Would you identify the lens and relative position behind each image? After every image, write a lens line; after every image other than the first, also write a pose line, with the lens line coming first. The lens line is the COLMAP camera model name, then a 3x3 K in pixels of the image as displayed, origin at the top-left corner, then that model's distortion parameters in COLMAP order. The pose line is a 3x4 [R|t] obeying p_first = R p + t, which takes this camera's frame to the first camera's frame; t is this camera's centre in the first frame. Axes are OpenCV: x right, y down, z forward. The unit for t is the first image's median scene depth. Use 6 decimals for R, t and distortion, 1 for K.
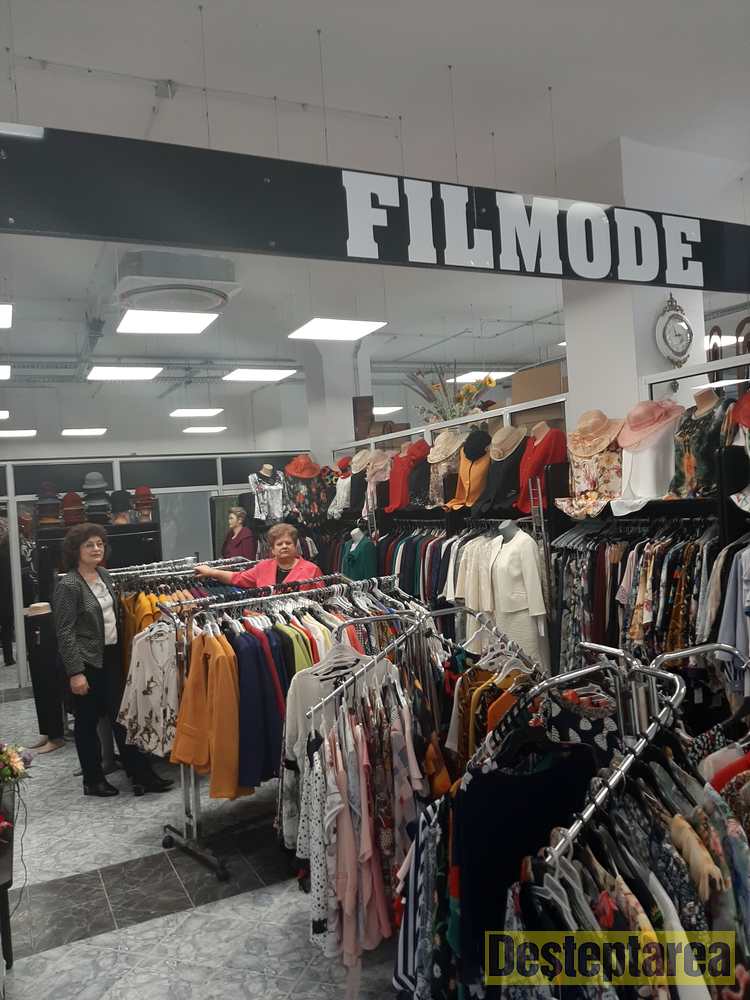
lens RADIAL K [[768.4, 0, 376.1], [0, 768.4, 488.8], [0, 0, 1]] dist [0.075416, -0.157996]
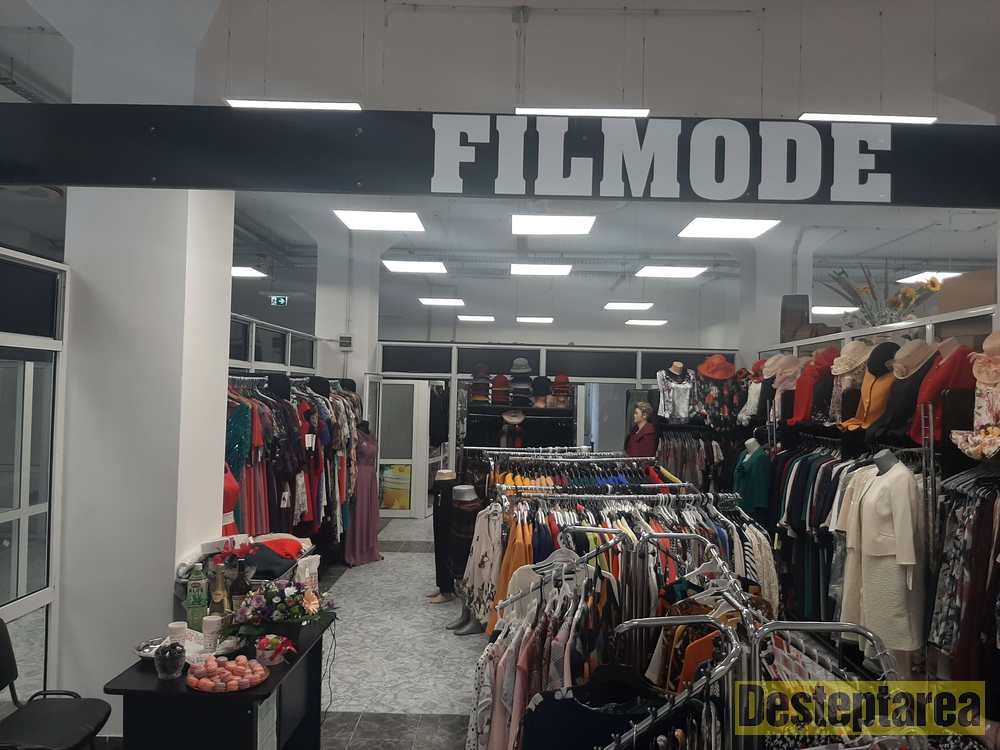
lens RADIAL K [[776.8, 0, 498.7], [0, 776.8, 370.2], [0, 0, 1]] dist [0.082023, -0.169416]
pose [[0.886612, 0.076495, -0.456145, 0.160545], [-0.080823, 0.996678, 0.010044, -0.018932], [0.455398, 0.027962, 0.889849, 0.017806]]
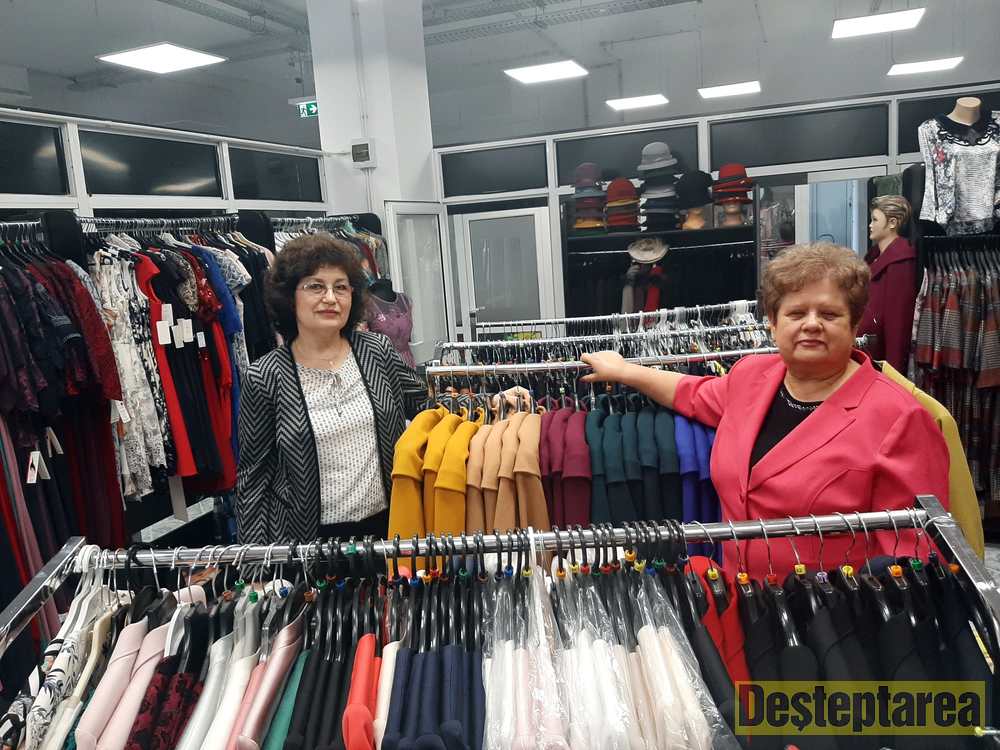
lens RADIAL K [[762.0, 0, 501.9], [0, 762.0, 384.5], [0, 0, 1]] dist [0.064615, -0.178425]
pose [[0.691826, 0.149235, -0.706474, 0.006429], [0.032772, 0.970911, 0.237187, 0.025022], [0.721320, -0.187245, 0.666811, 0.708094]]
